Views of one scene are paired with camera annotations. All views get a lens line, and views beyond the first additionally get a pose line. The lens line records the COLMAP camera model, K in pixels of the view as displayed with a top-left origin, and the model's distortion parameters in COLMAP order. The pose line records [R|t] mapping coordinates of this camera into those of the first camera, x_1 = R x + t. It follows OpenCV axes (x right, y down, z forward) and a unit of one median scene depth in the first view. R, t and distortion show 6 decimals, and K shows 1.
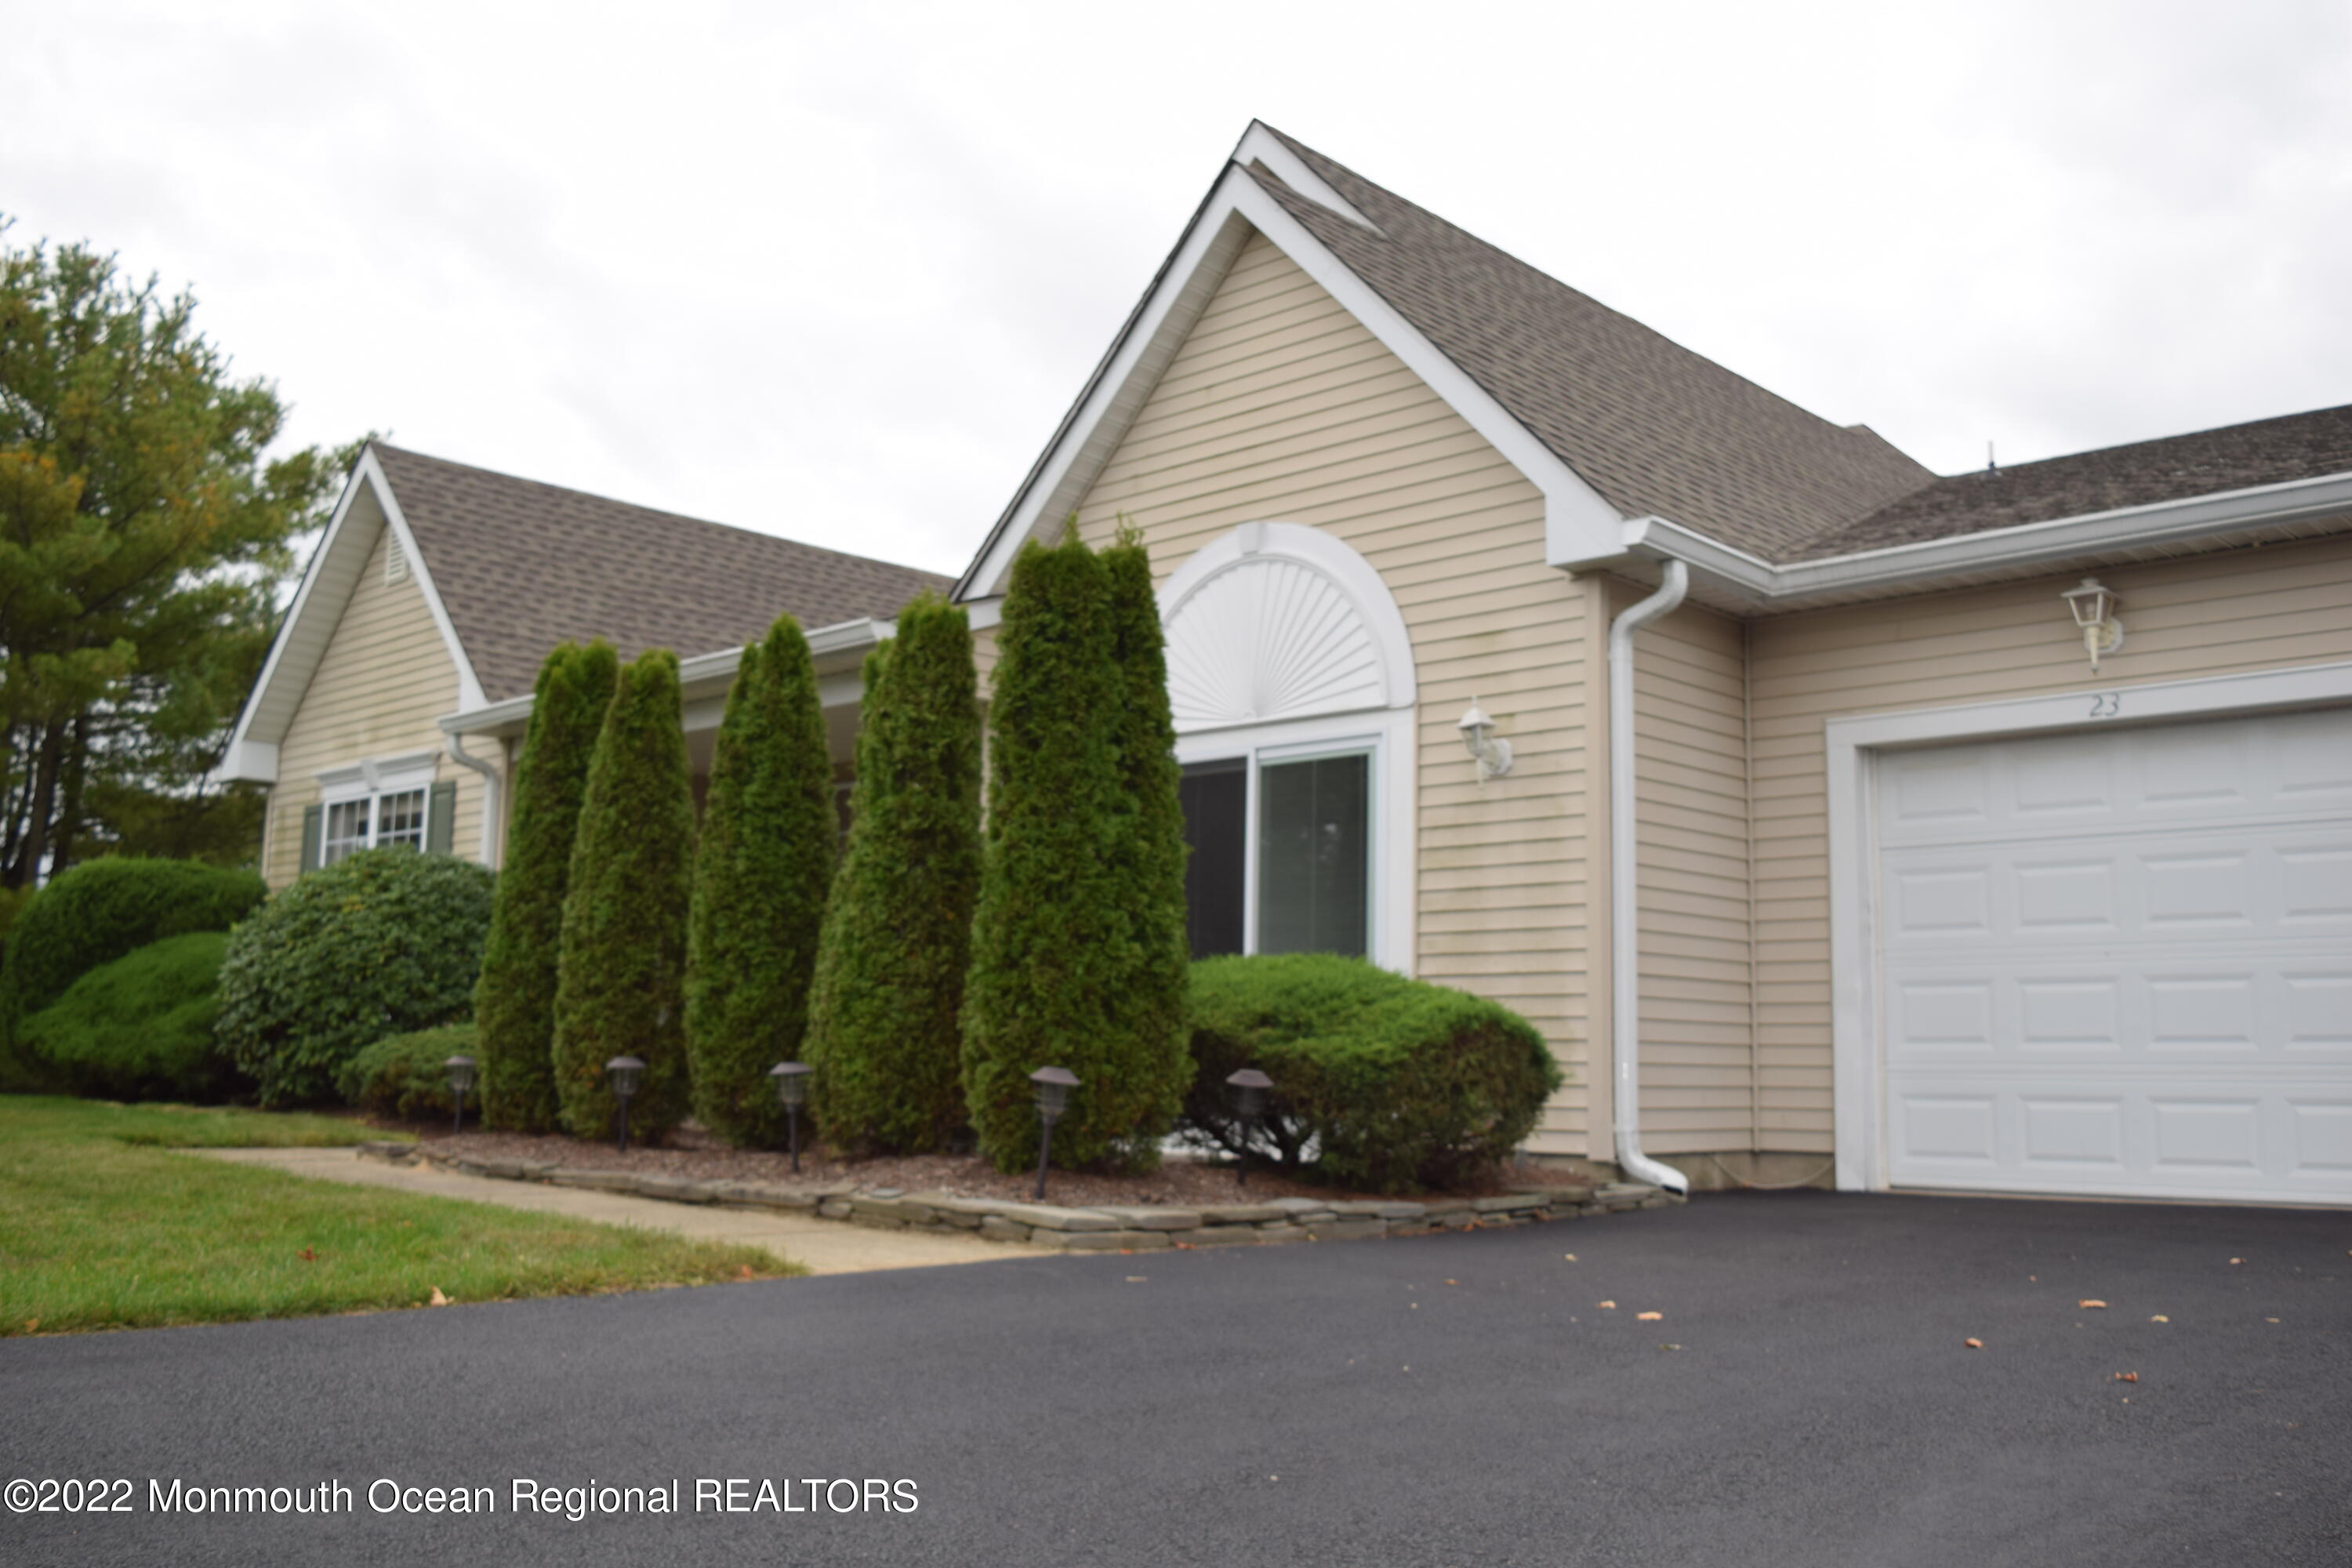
lens RADIAL K [[2113.5, 0, 1178.3], [0, 2113.5, 782.8], [0, 0, 1]] dist [-0.126152, 0.001561]
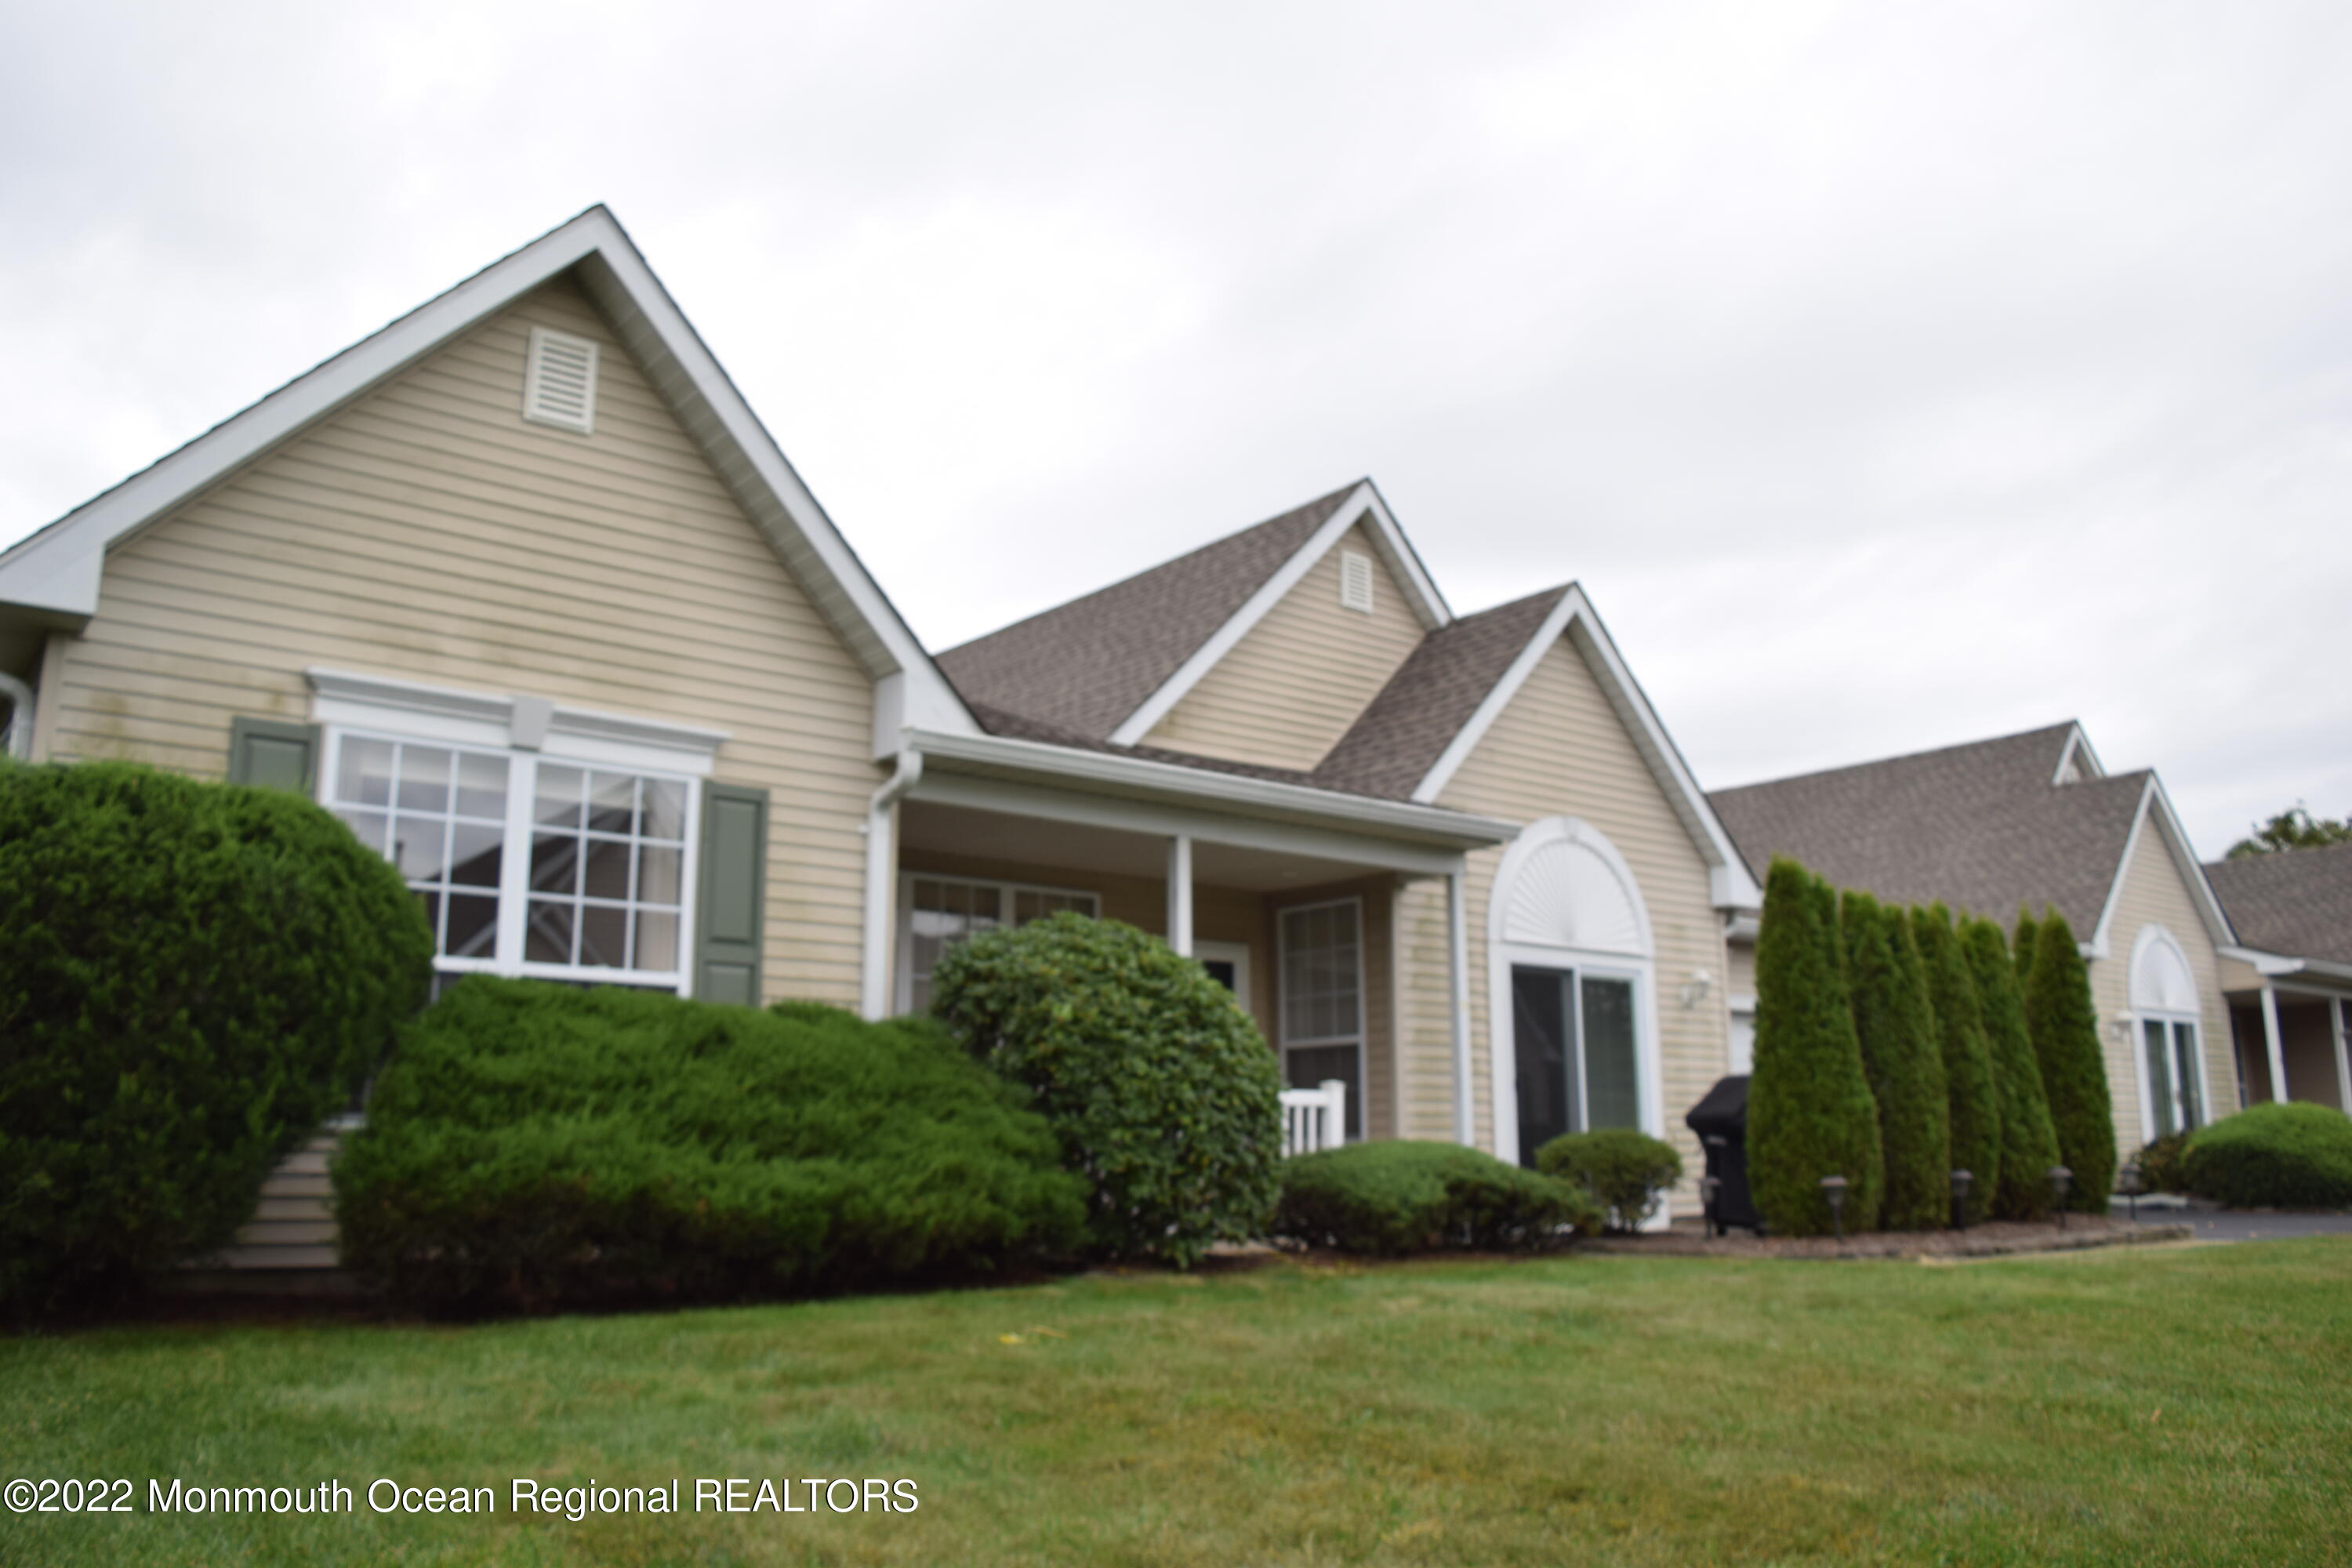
lens RADIAL K [[1828.5, 0, 1179.8], [0, 1828.5, 781.5], [0, 0, 1]] dist [-0.089821, 0.010864]
pose [[0.114079, 0.188520, 0.975421, -1.536702], [-0.124826, 0.976770, -0.174182, 0.140360], [-0.985599, -0.101887, 0.134961, 1.308333]]
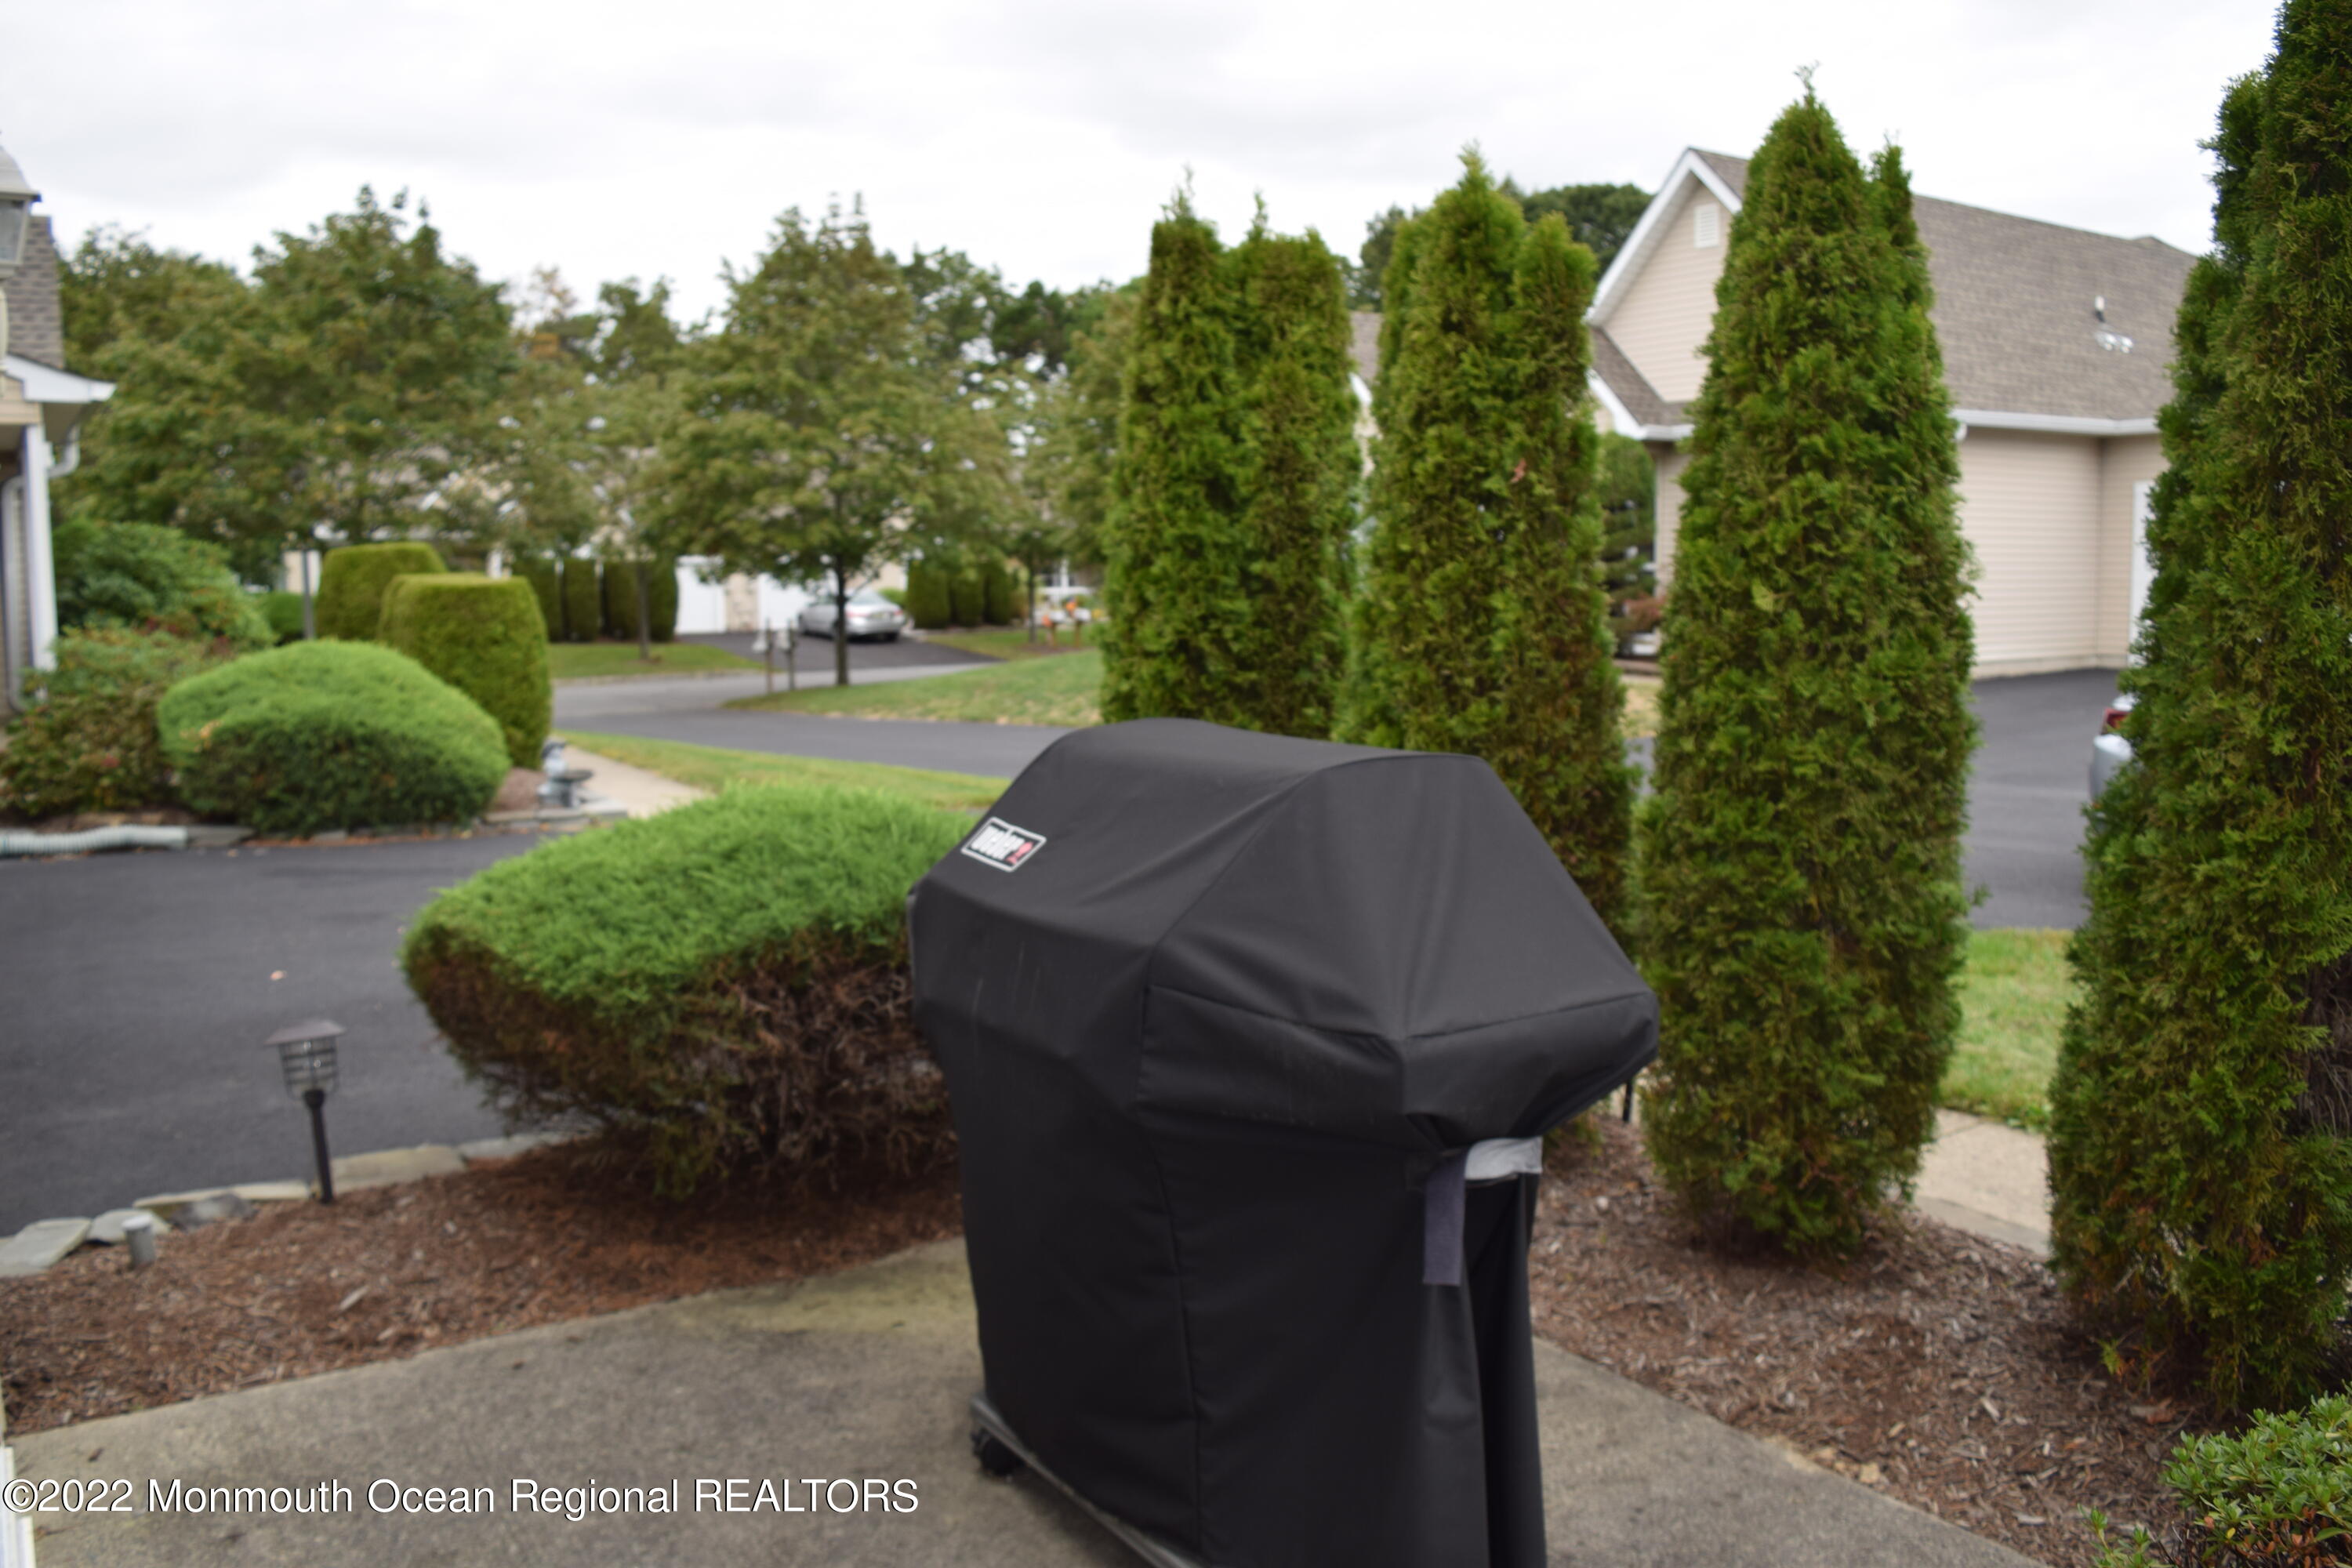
lens RADIAL K [[1828.5, 0, 1178.8], [0, 1828.5, 770.8], [0, 0, 1]] dist [-0.089821, 0.010864]
pose [[-0.975687, -0.036687, 0.216075, -0.181281], [-0.041618, 0.998966, -0.018310, 0.073222], [-0.215180, -0.026858, -0.976205, 1.304238]]
